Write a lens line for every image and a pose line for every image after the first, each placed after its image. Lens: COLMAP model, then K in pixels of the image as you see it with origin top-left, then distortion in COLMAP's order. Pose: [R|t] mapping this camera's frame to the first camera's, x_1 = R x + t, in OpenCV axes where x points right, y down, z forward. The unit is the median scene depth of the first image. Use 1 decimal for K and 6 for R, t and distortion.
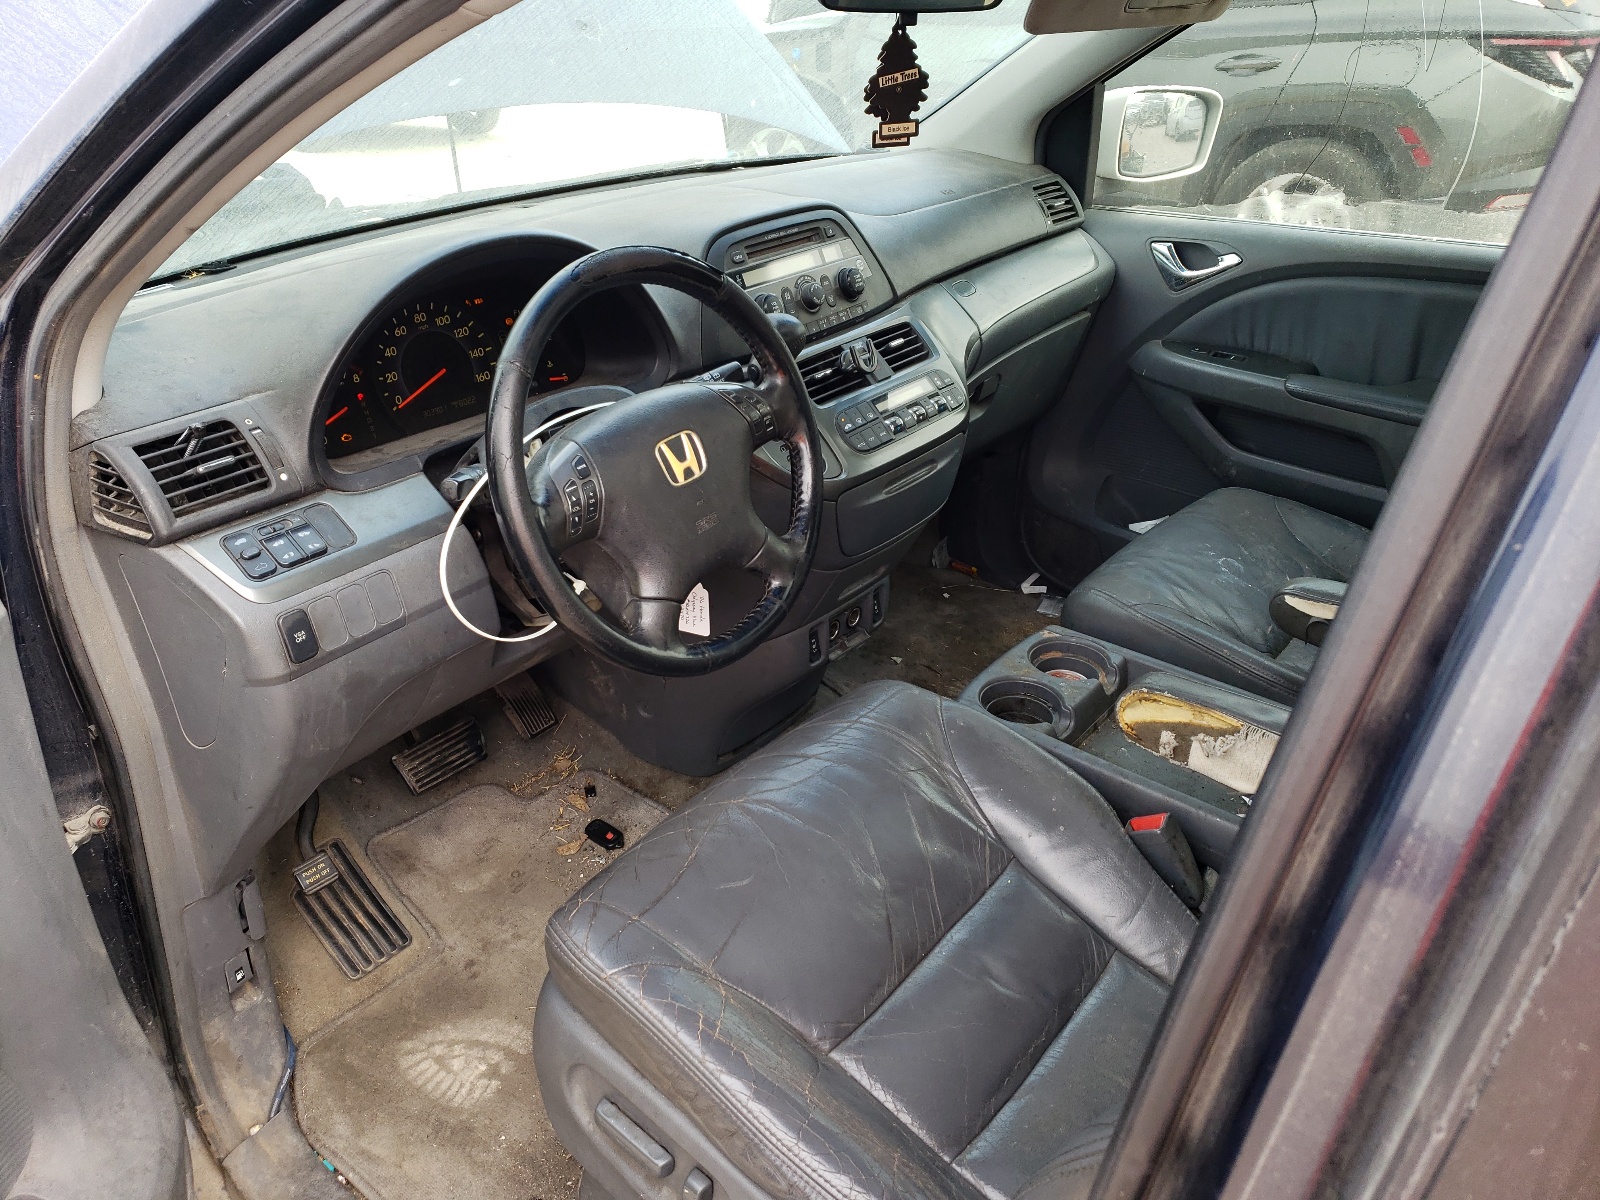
lens RADIAL K [[1184.4, 0, 772.1], [0, 1184.4, 602.4], [0, 0, 1]] dist [0.038434, -0.003719]
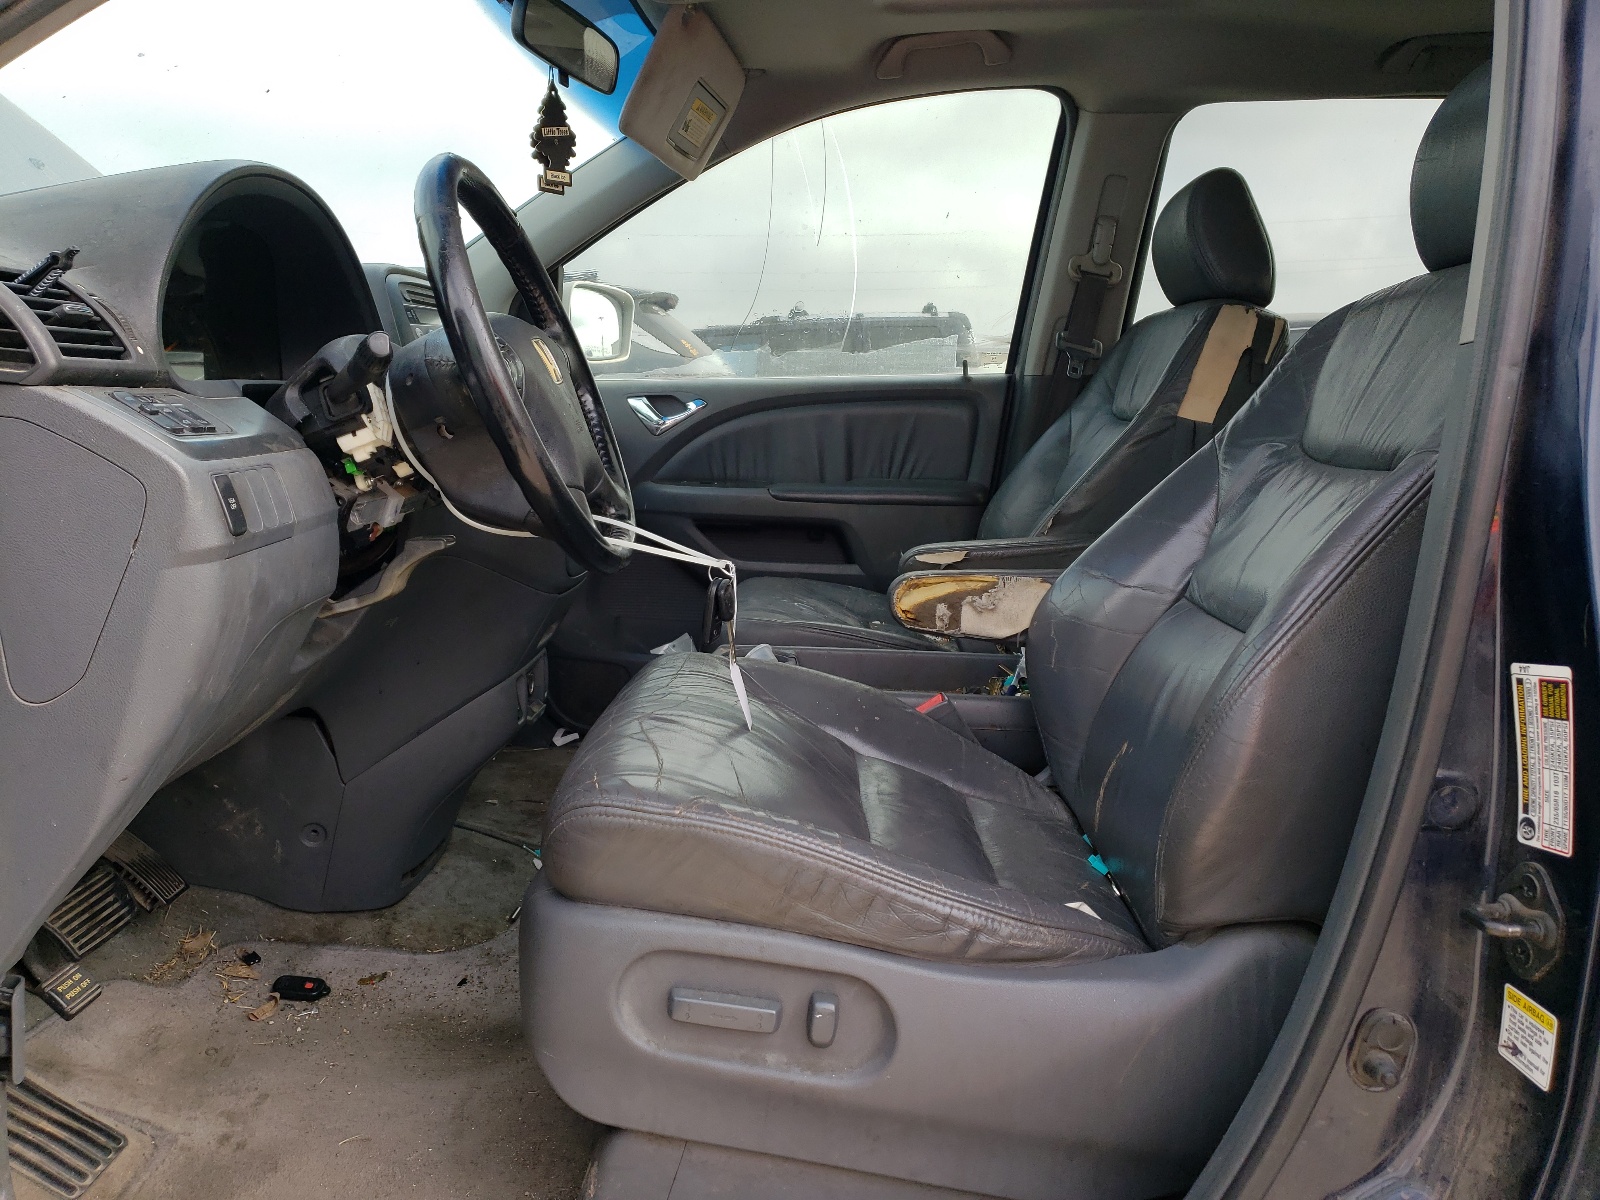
lens RADIAL K [[1184.4, 0, 772.1], [0, 1184.4, 602.4], [0, 0, 1]] dist [0.038434, -0.003719]
pose [[0.813174, -0.109790, 0.571572, -0.415159], [0.268454, 0.942096, -0.200966, 0.259586], [-0.516412, 0.316861, 0.795561, 0.131115]]
